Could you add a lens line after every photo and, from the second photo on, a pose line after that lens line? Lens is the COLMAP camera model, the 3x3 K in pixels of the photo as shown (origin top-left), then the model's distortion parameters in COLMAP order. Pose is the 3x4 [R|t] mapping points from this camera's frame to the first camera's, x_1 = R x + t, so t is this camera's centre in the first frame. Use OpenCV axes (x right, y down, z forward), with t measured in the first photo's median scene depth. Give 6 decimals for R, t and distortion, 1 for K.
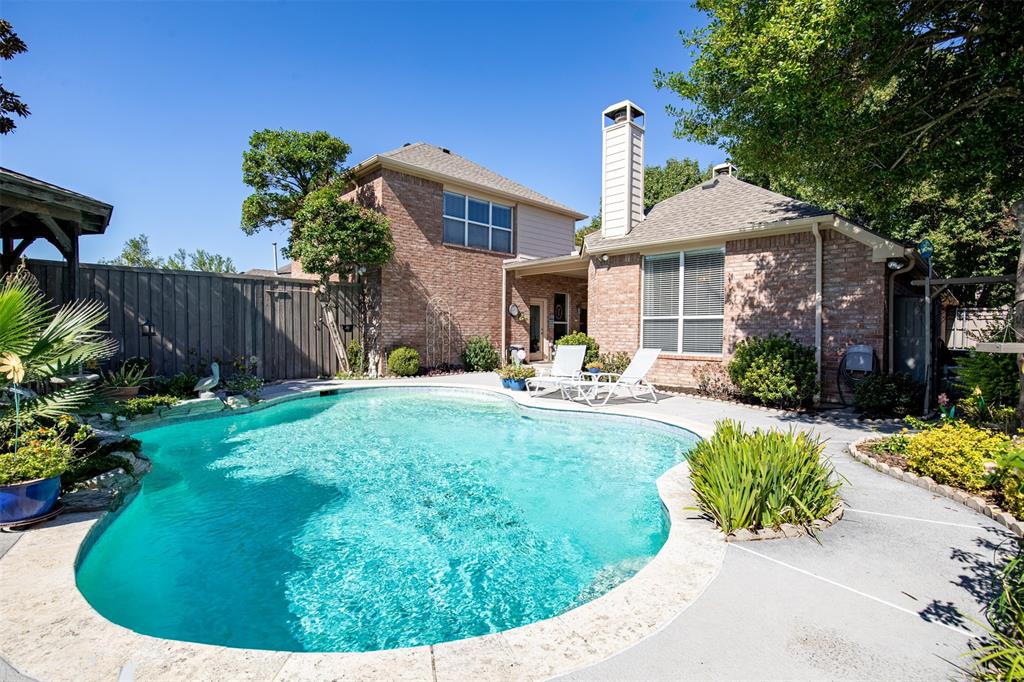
lens RADIAL K [[511.9, 0, 512.0], [0, 511.9, 341.0], [0, 0, 1]] dist [-0.038063, -0.000379]
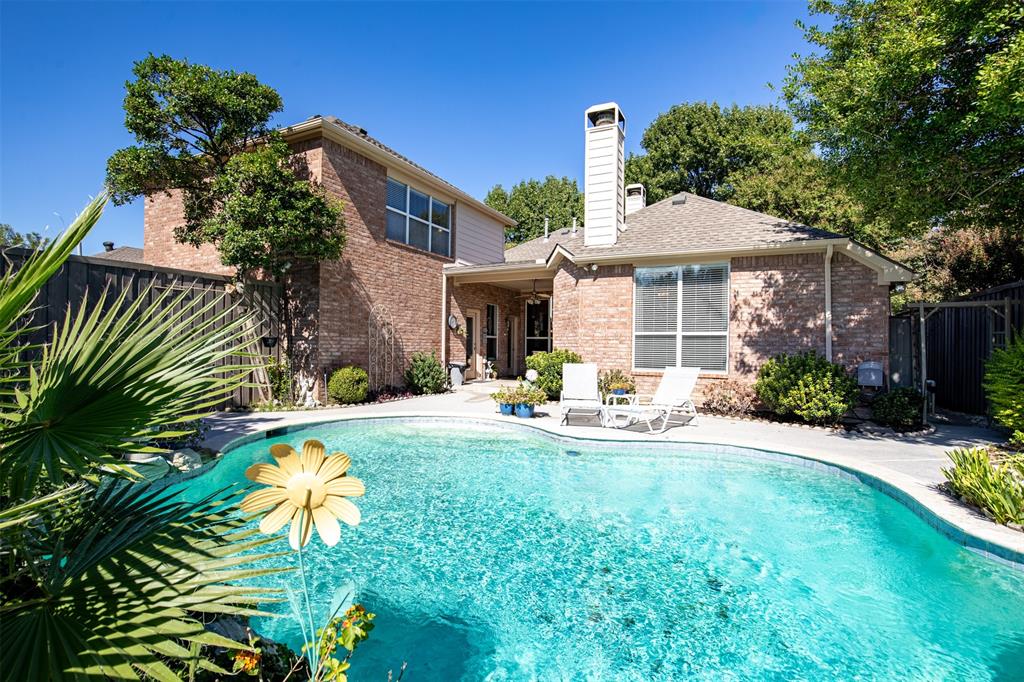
lens RADIAL K [[511.9, 0, 512.0], [0, 511.9, 341.0], [0, 0, 1]] dist [-0.038063, -0.000379]
pose [[0.933432, 0.007103, 0.358685, -0.267438], [0.002076, 0.999680, -0.025198, -0.007292], [-0.358749, 0.024266, 0.933119, 0.185624]]
